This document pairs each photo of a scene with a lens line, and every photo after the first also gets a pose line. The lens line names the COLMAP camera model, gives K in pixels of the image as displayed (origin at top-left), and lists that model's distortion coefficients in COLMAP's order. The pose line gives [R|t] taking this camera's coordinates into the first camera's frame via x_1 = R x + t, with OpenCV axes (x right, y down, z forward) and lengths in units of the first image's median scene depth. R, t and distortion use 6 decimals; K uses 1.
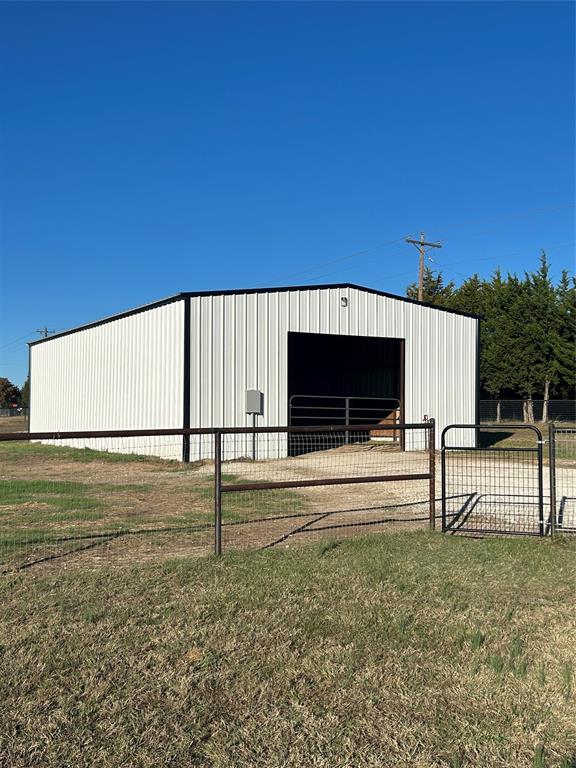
lens RADIAL K [[865.1, 0, 288.0], [0, 865.1, 384.7], [0, 0, 1]] dist [0.005919, 0.000000]
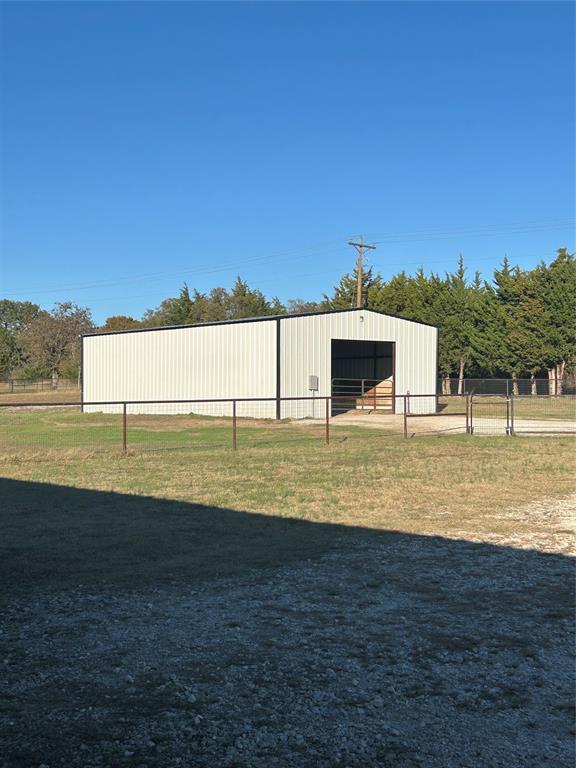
lens RADIAL K [[1057.7, 0, 287.9], [0, 1057.7, 384.8], [0, 0, 1]] dist [-0.026039, 0.000000]
pose [[0.986784, 0.002206, 0.162024, -0.363750], [-0.006940, 0.999565, 0.028662, -0.028859], [-0.161890, -0.029408, 0.986370, -0.846348]]
